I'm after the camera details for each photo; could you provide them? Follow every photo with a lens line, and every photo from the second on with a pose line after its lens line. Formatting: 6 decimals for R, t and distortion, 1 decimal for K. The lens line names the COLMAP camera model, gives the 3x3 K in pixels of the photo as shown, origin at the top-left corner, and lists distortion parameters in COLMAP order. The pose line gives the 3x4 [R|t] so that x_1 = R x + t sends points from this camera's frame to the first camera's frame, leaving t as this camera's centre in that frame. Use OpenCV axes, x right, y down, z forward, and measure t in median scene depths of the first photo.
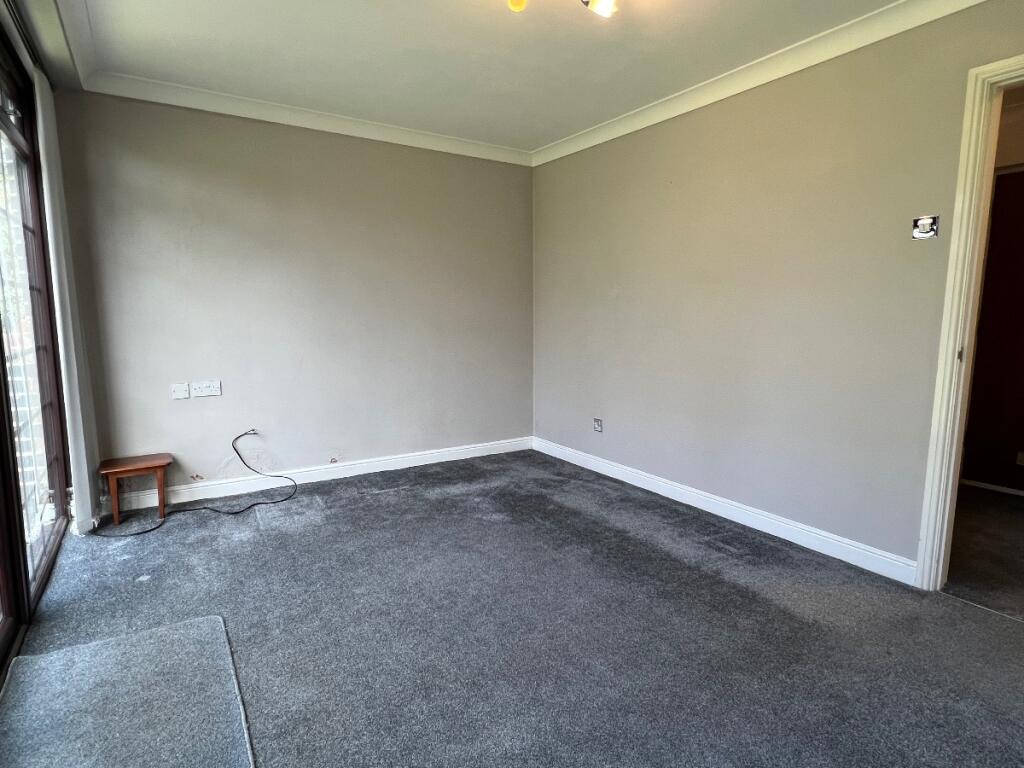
lens RADIAL K [[558.0, 0, 510.9], [0, 558.0, 381.9], [0, 0, 1]] dist [0.000546, -0.000602]
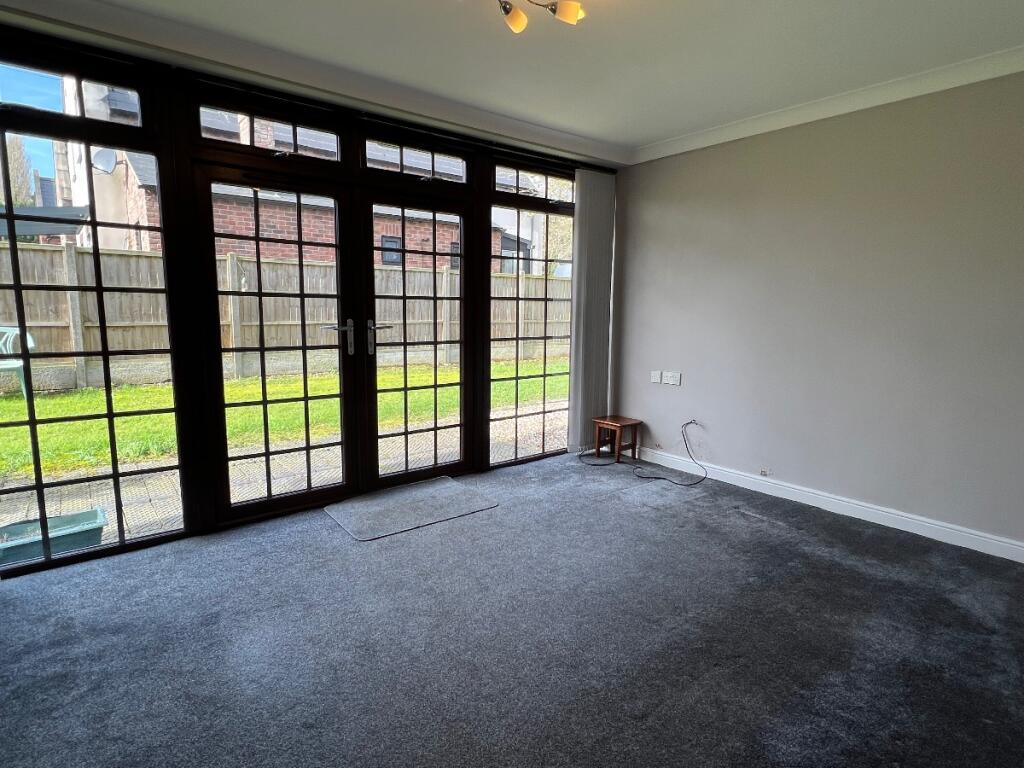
lens RADIAL K [[558.0, 0, 503.3], [0, 558.0, 383.3], [0, 0, 1]] dist [0.000546, -0.000602]
pose [[0.097650, 0.133410, -0.986238, 0.646242], [-0.131762, 0.983984, 0.120059, -0.077254], [0.986460, 0.118225, 0.113665, 0.497113]]
